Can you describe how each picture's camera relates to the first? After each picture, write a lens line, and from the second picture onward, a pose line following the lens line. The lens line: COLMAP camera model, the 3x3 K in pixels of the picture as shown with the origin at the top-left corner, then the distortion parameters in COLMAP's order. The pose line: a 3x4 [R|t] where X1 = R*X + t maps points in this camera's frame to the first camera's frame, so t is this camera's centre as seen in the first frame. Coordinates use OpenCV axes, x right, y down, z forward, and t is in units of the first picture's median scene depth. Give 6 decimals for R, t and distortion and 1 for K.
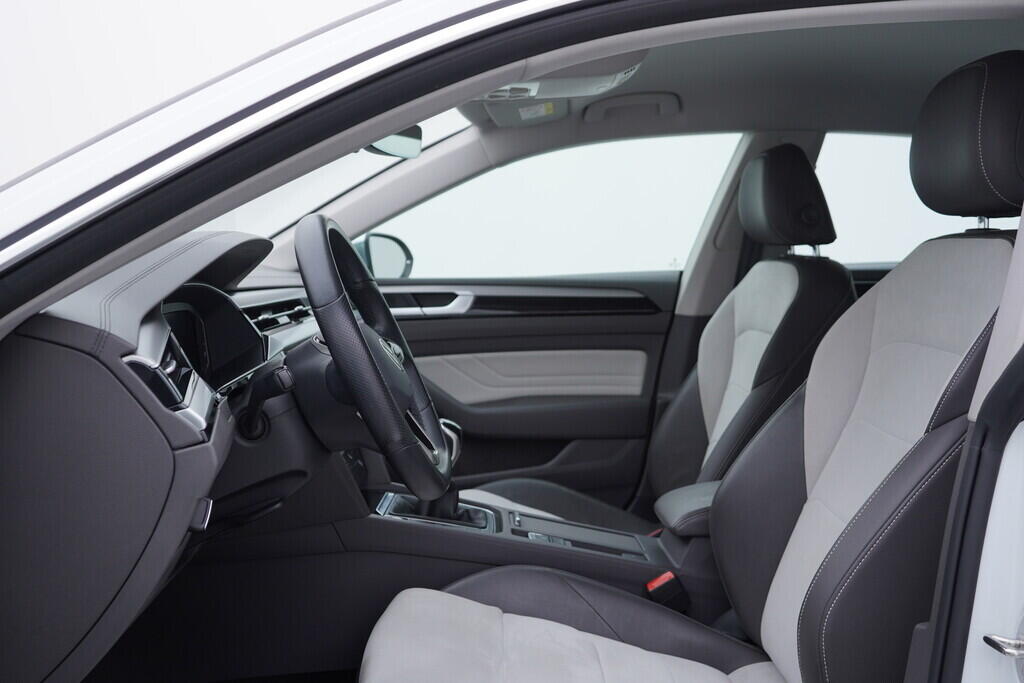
lens RADIAL K [[1047.0, 0, 511.4], [0, 1047.0, 341.1], [0, 0, 1]] dist [-0.002004, 0.000000]
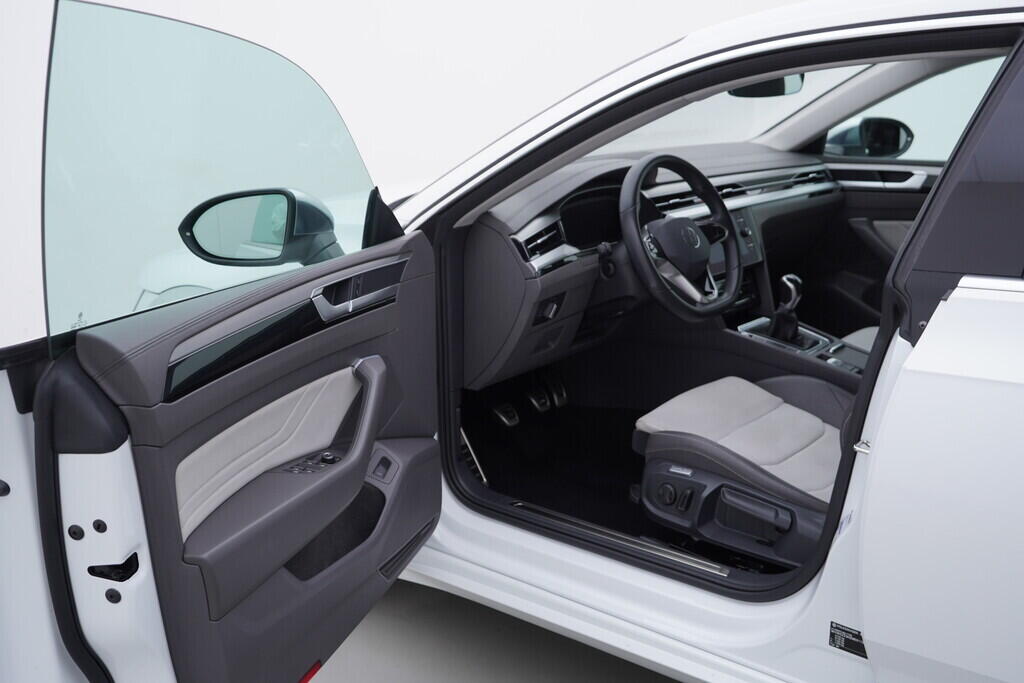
lens RADIAL K [[1047.0, 0, 512.4], [0, 1047.0, 338.6], [0, 0, 1]] dist [-0.002004, 0.000000]
pose [[0.727929, 0.167810, -0.664800, 0.683342], [-0.035922, 0.977590, 0.207432, -0.138169], [0.684711, -0.127114, 0.717644, -0.371139]]
